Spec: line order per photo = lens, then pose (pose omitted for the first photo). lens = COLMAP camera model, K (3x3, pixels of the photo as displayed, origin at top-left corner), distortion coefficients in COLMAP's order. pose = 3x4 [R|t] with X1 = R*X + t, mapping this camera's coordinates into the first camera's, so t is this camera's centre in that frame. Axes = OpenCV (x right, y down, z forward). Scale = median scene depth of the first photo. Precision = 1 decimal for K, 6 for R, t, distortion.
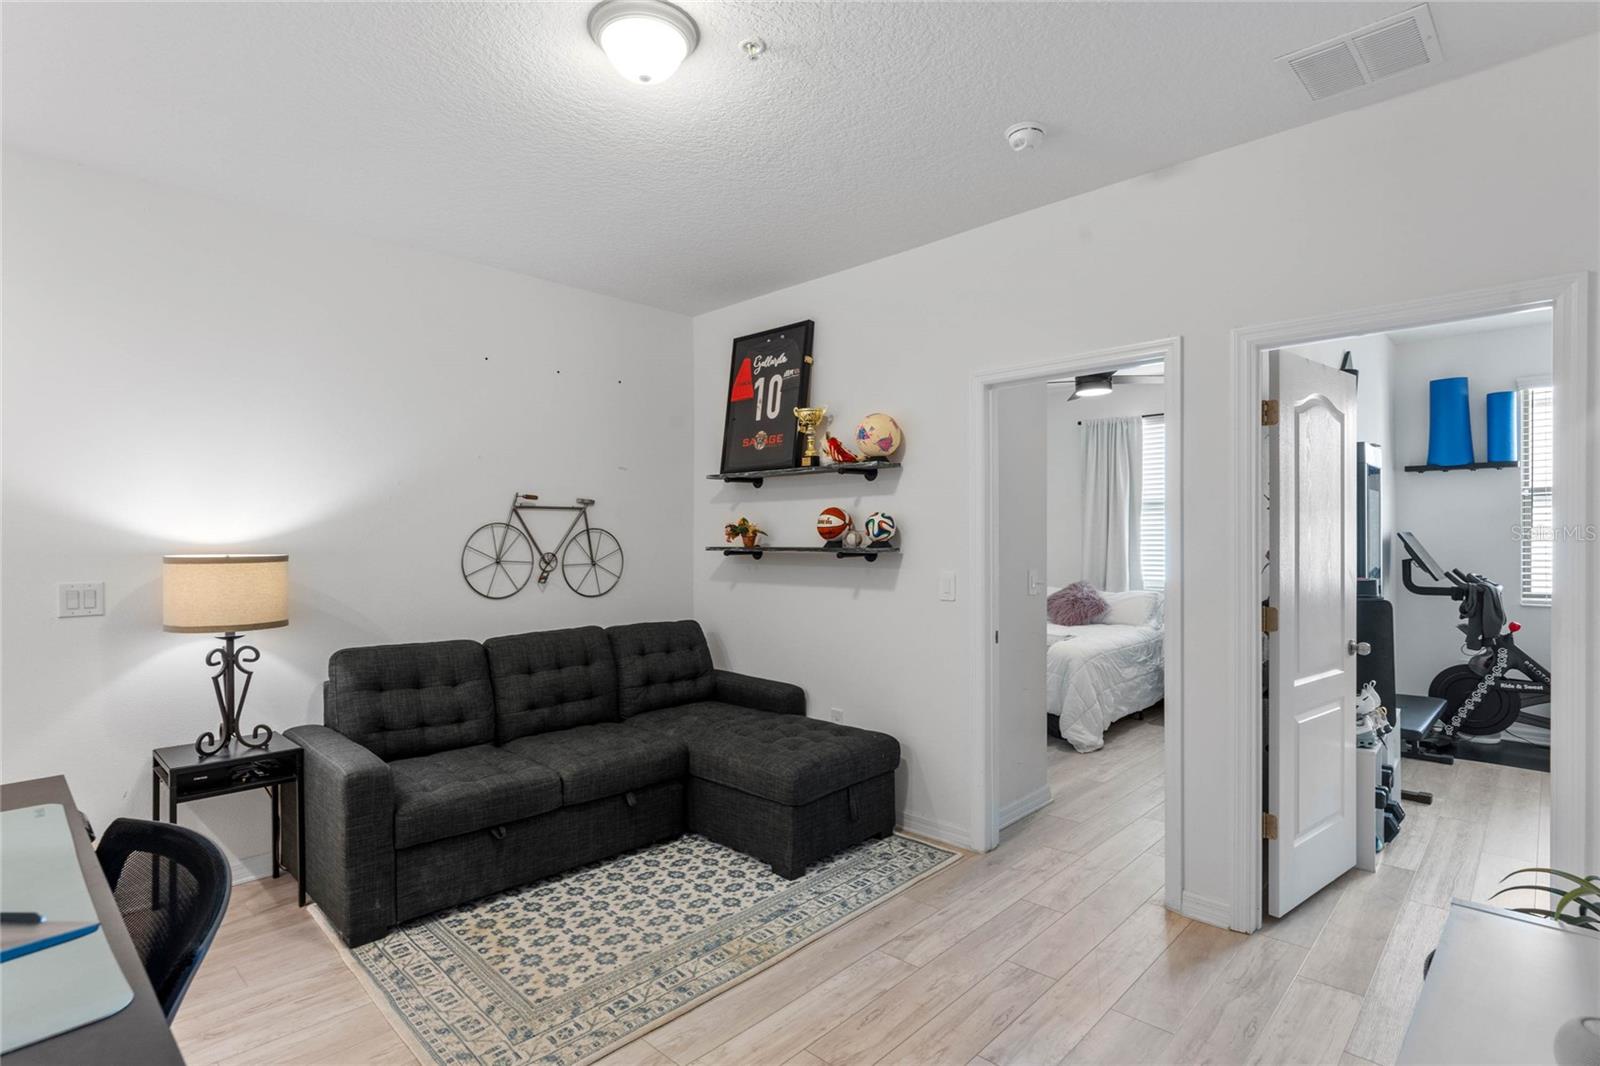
lens RADIAL K [[788.3, 0, 785.1], [0, 788.3, 537.6], [0, 0, 1]] dist [0.009674, 0.000145]
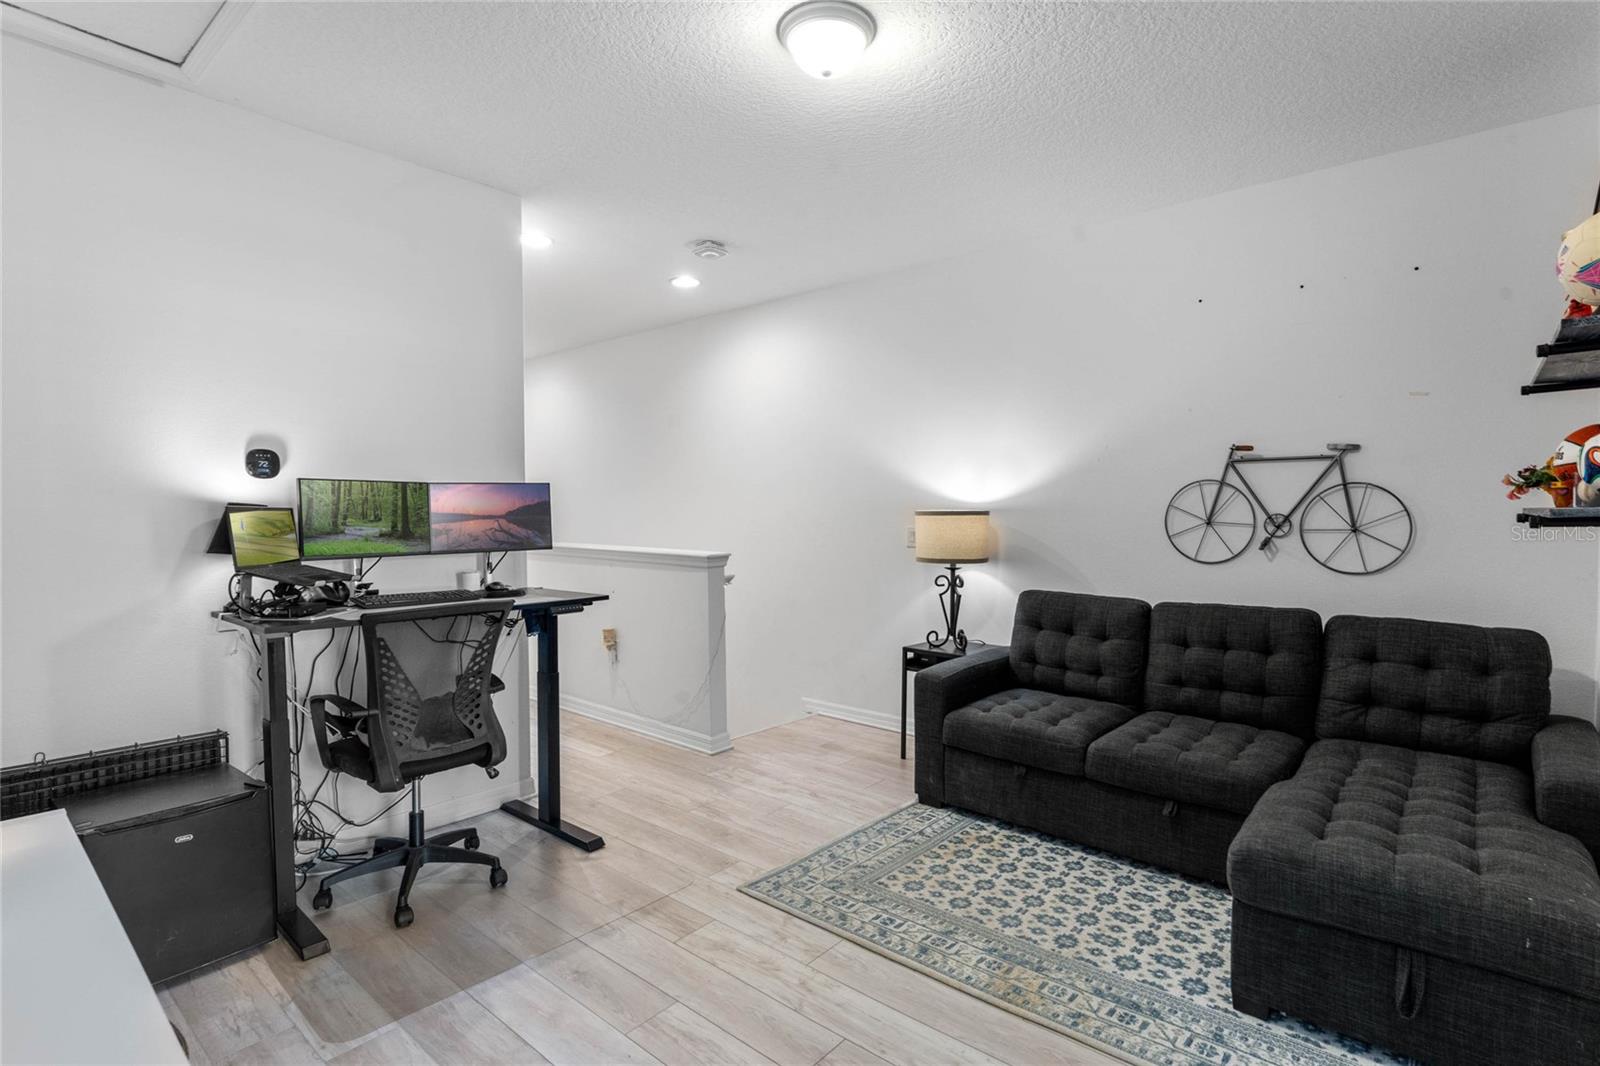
lens RADIAL K [[788.3, 0, 827.9], [0, 788.3, 529.6], [0, 0, 1]] dist [0.009674, 0.000145]
pose [[0.090236, 0.030738, -0.995446, 0.644673], [0.001688, 0.999517, 0.031016, 0.012401], [0.995919, -0.004479, 0.090141, 0.620981]]
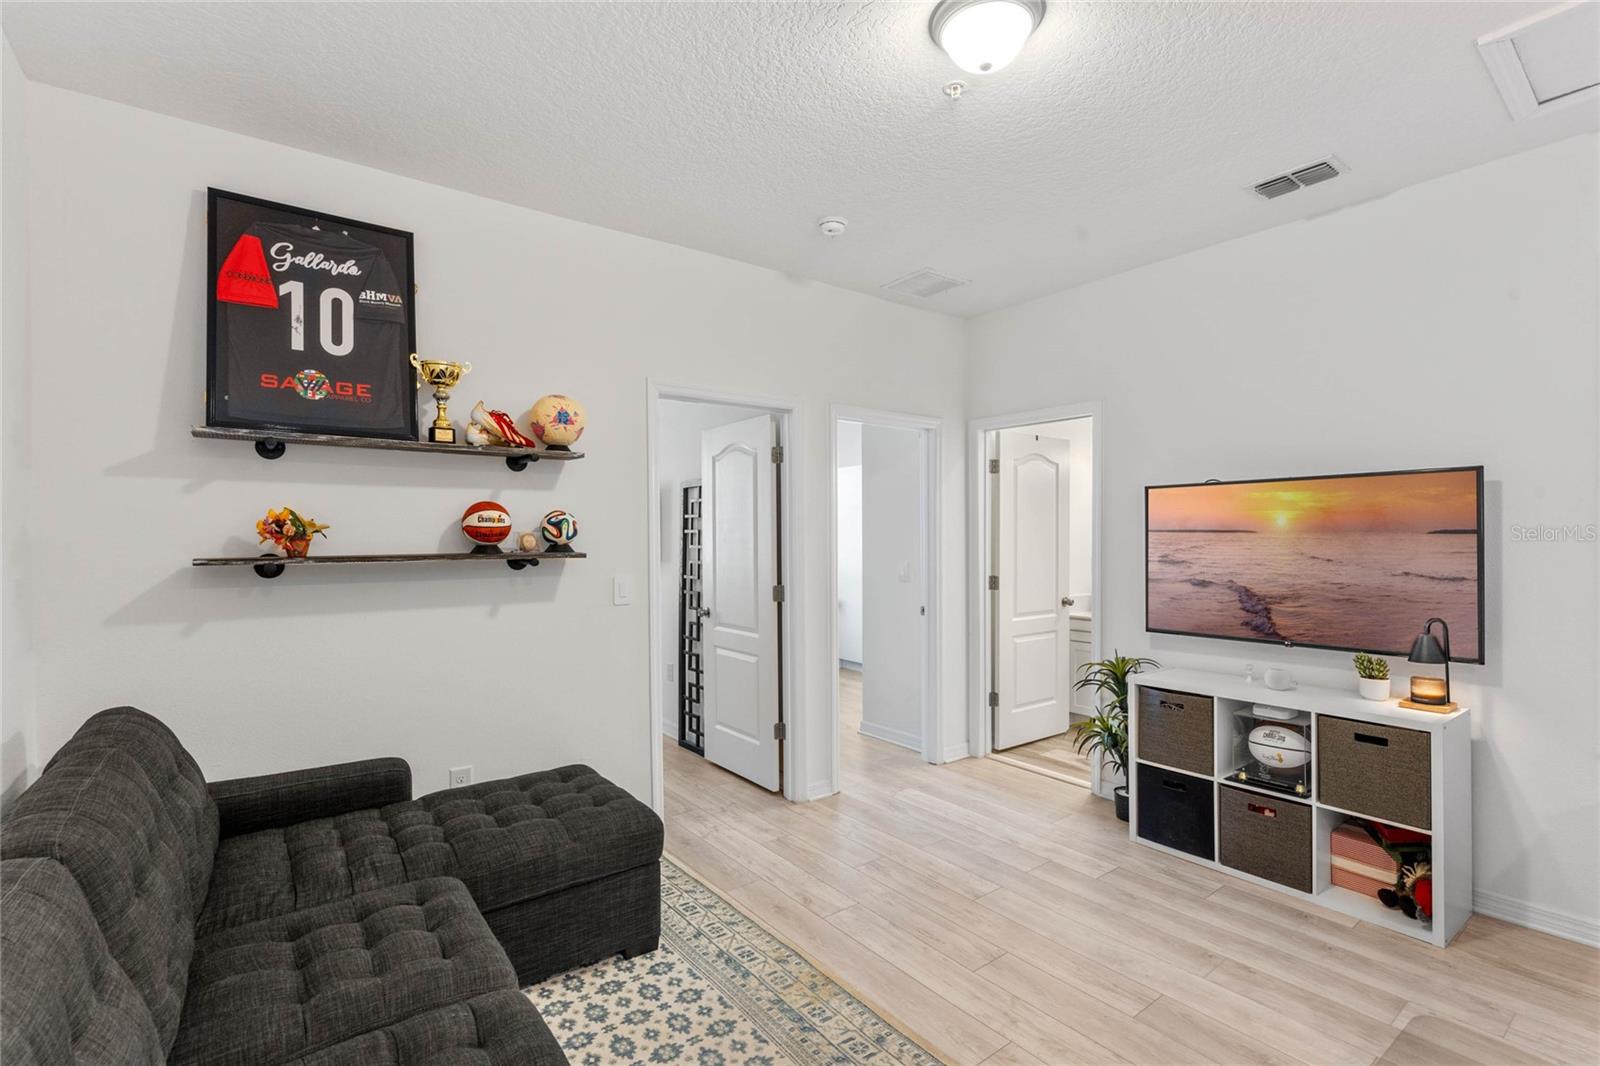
lens RADIAL K [[736.2, 0, 797.9], [0, 736.2, 534.5], [0, 0, 1]] dist [0.002850, 0.000655]
pose [[0.159889, 0.004190, 0.987126, -0.766516], [0.002433, 0.999986, -0.004639, -0.002357], [-0.987132, 0.003143, 0.159877, 0.747626]]
